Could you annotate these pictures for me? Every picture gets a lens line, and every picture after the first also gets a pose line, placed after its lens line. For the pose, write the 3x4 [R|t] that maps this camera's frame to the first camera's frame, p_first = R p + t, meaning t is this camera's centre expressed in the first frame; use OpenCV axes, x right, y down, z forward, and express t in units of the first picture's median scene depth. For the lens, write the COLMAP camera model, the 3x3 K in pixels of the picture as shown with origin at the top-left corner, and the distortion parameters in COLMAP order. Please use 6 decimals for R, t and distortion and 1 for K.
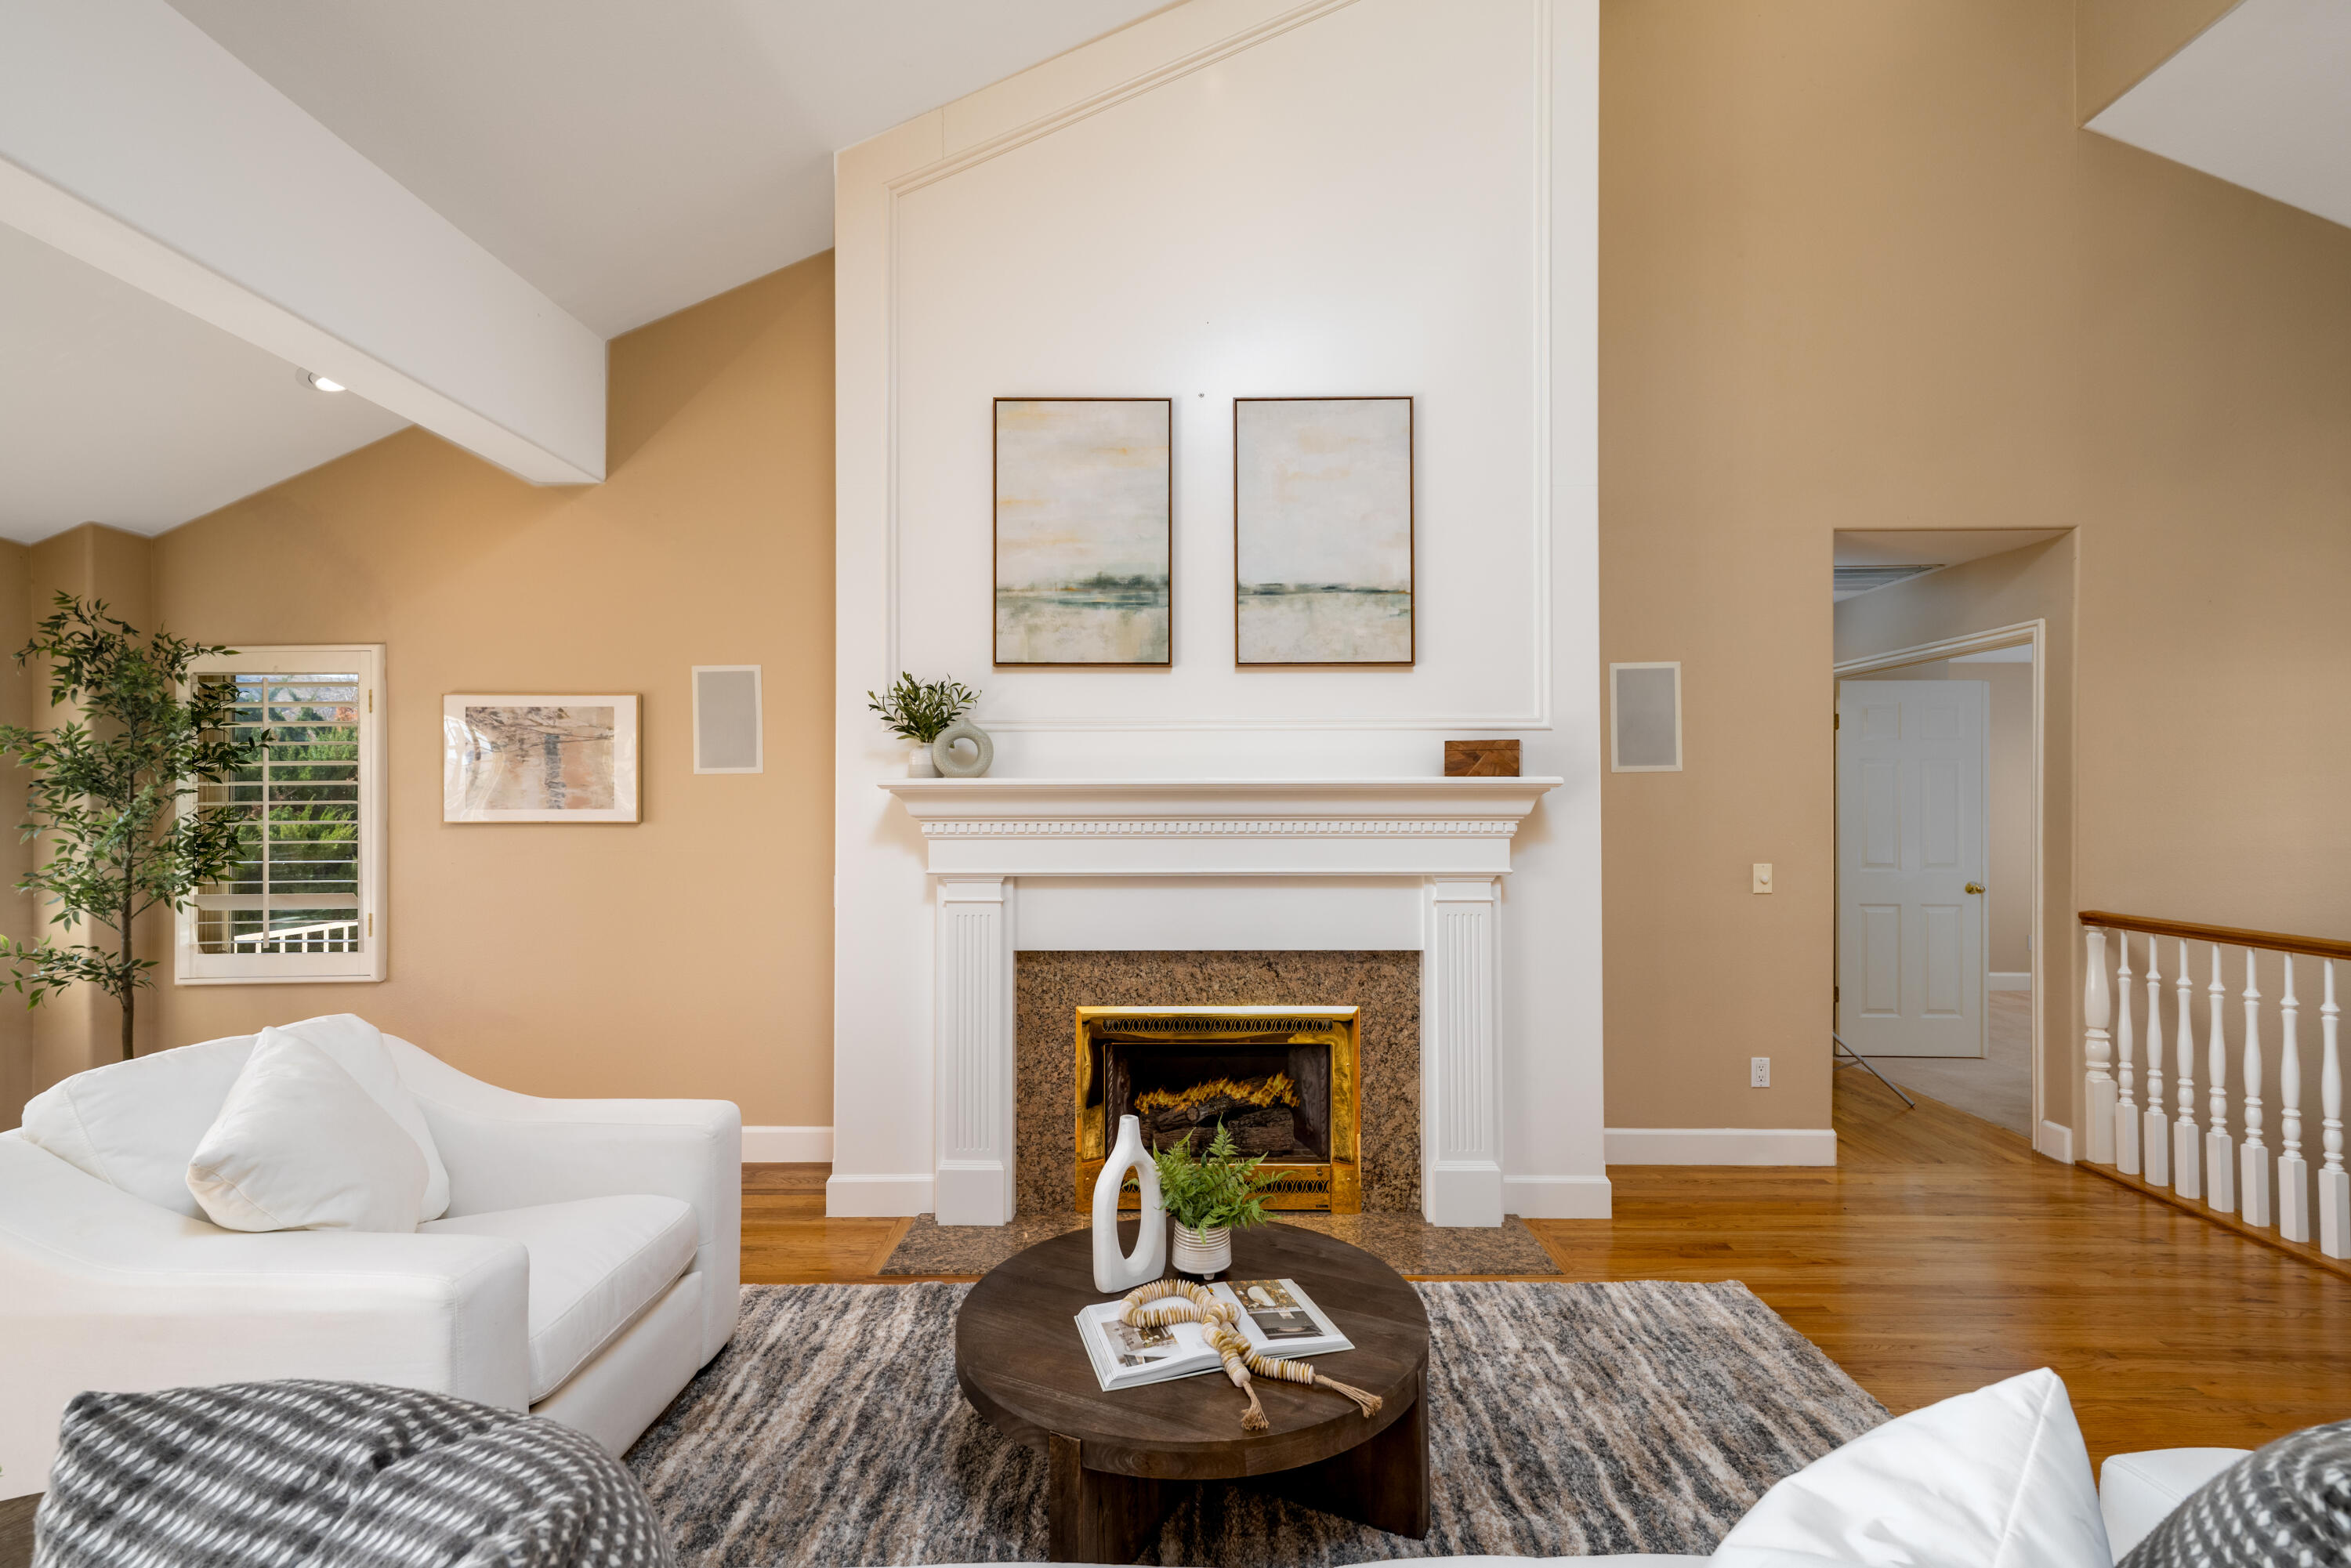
lens RADIAL K [[1050.4, 0, 1189.7], [0, 1050.4, 799.5], [0, 0, 1]] dist [0.006108, 0.000289]
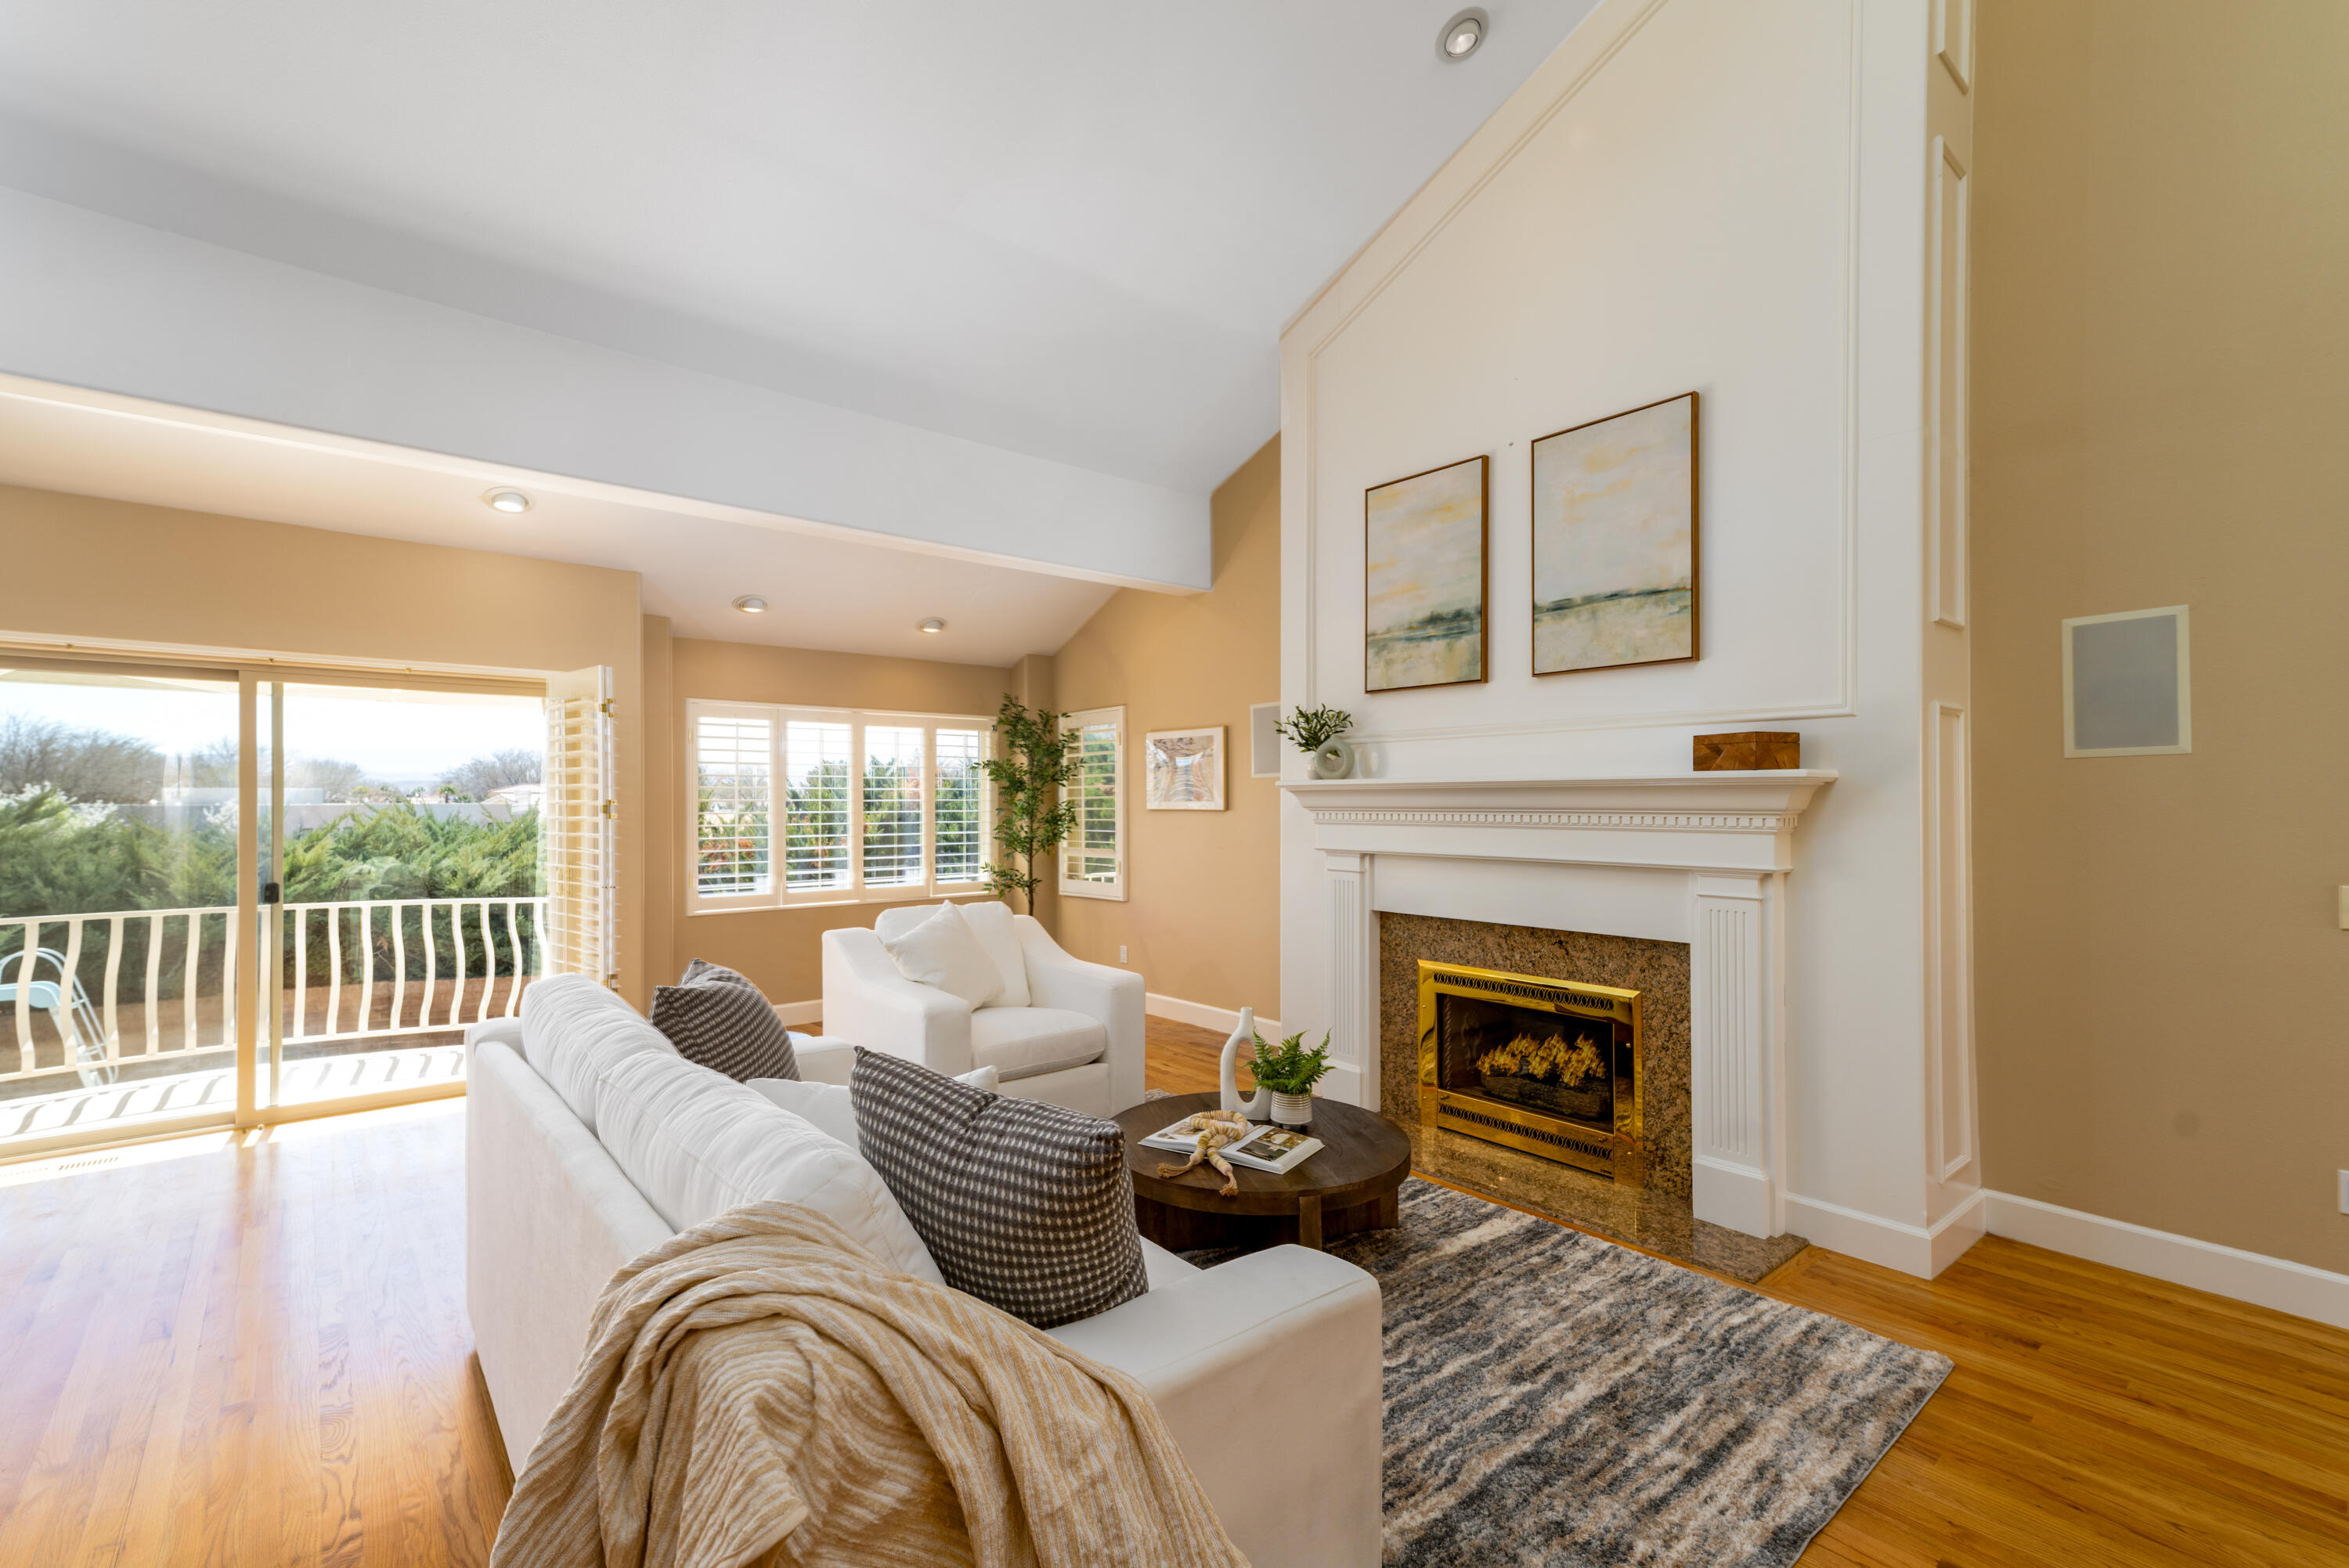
lens RADIAL K [[1049.4, 0, 1188.7], [0, 1049.4, 799.5], [0, 0, 1]] dist [0.006108, 0.000289]
pose [[0.642960, 0.000444, -0.765899, 0.676044], [0.005485, 0.999972, 0.005185, -0.002514], [0.765880, -0.007535, 0.642940, -0.016100]]
